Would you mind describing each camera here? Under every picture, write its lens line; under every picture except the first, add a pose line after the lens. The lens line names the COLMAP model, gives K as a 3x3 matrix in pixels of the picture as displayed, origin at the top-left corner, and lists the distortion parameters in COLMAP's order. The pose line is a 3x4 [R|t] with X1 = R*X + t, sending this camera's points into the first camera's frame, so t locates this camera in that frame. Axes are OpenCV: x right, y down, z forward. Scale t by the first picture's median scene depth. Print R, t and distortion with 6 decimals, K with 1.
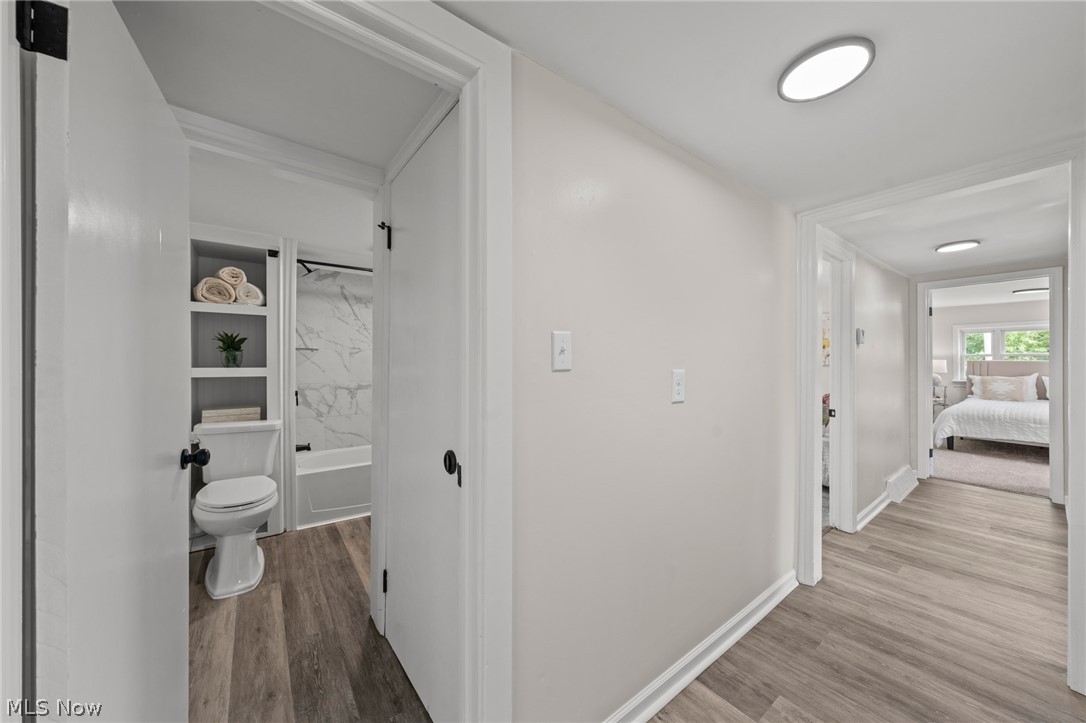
lens RADIAL K [[381.0, 0, 541.6], [0, 381.0, 361.0], [0, 0, 1]] dist [-0.000868, 0.000124]
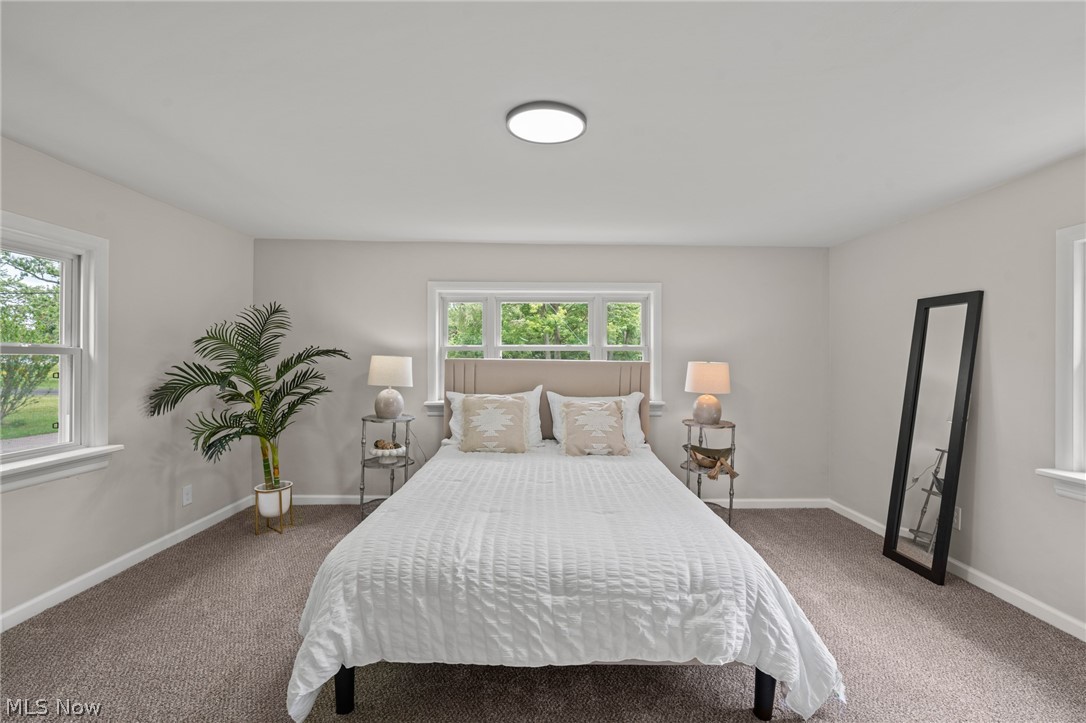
lens RADIAL K [[487.0, 0, 543.0], [0, 487.0, 361.5], [0, 0, 1]] dist [-0.000041, -0.000004]
pose [[0.582134, 0.002782, 0.813088, 0.965590], [-0.003678, 0.999993, -0.000788, 0.002807], [-0.813085, -0.002531, 0.582140, 0.769239]]
